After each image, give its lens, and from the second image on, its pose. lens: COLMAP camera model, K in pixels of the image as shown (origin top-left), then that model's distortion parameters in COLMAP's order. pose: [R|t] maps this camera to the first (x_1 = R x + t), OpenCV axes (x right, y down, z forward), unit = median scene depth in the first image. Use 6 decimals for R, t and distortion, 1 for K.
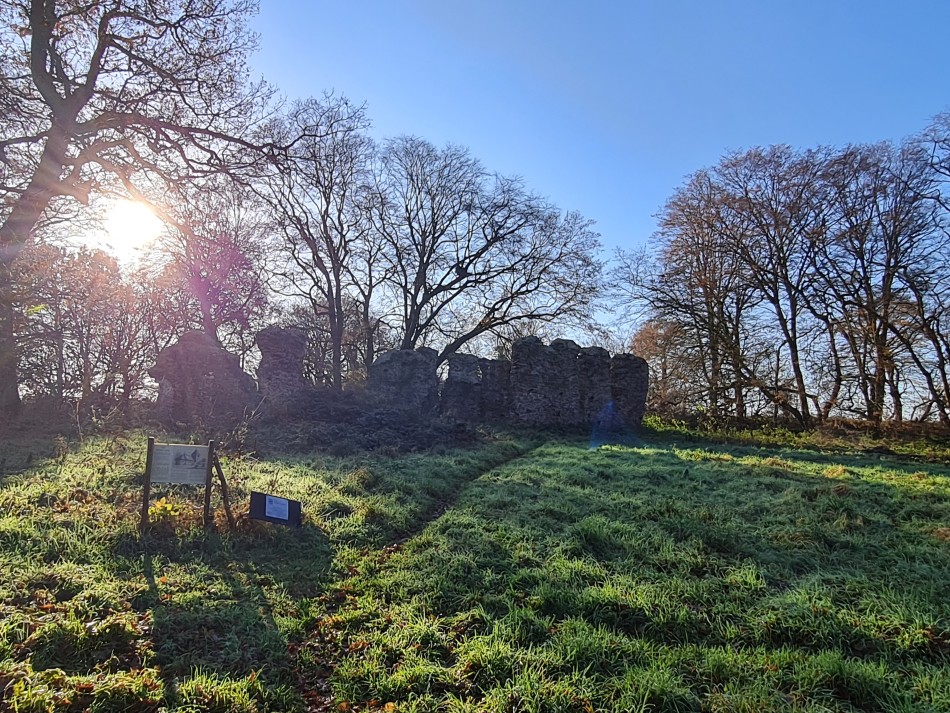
lens RADIAL K [[469.7, 0, 443.2], [0, 469.7, 350.3], [0, 0, 1]] dist [-0.001436, -0.000153]
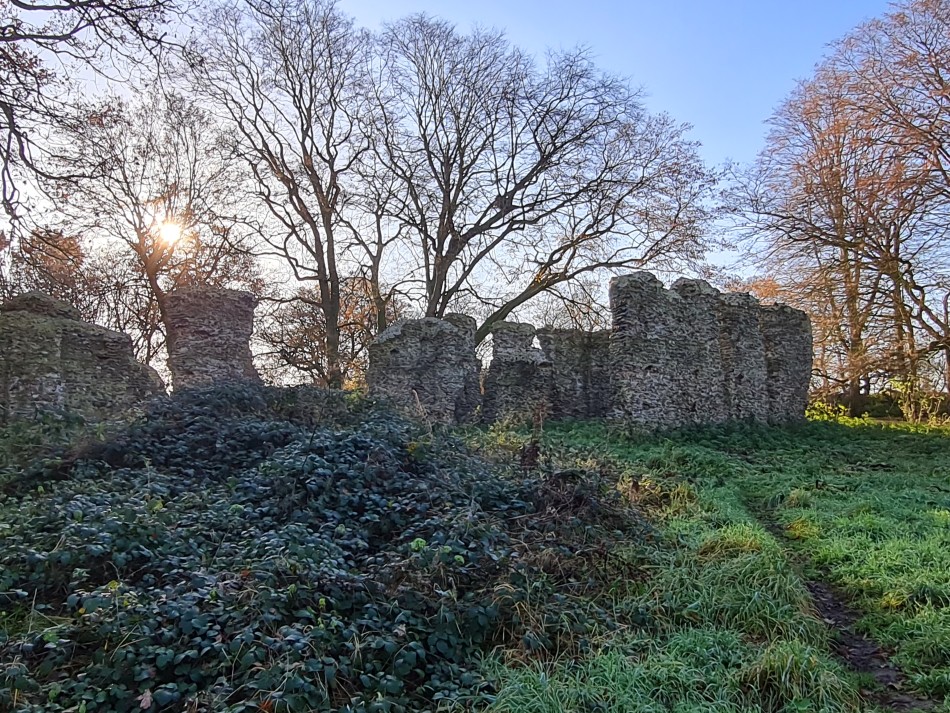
lens RADIAL K [[469.7, 0, 475.9], [0, 469.7, 357.0], [0, 0, 1]] dist [-0.001436, -0.000153]
pose [[0.998605, -0.052175, -0.008109, -0.007206], [0.052409, 0.998112, 0.032023, 0.028066], [0.006423, -0.032403, 0.999454, 0.286673]]
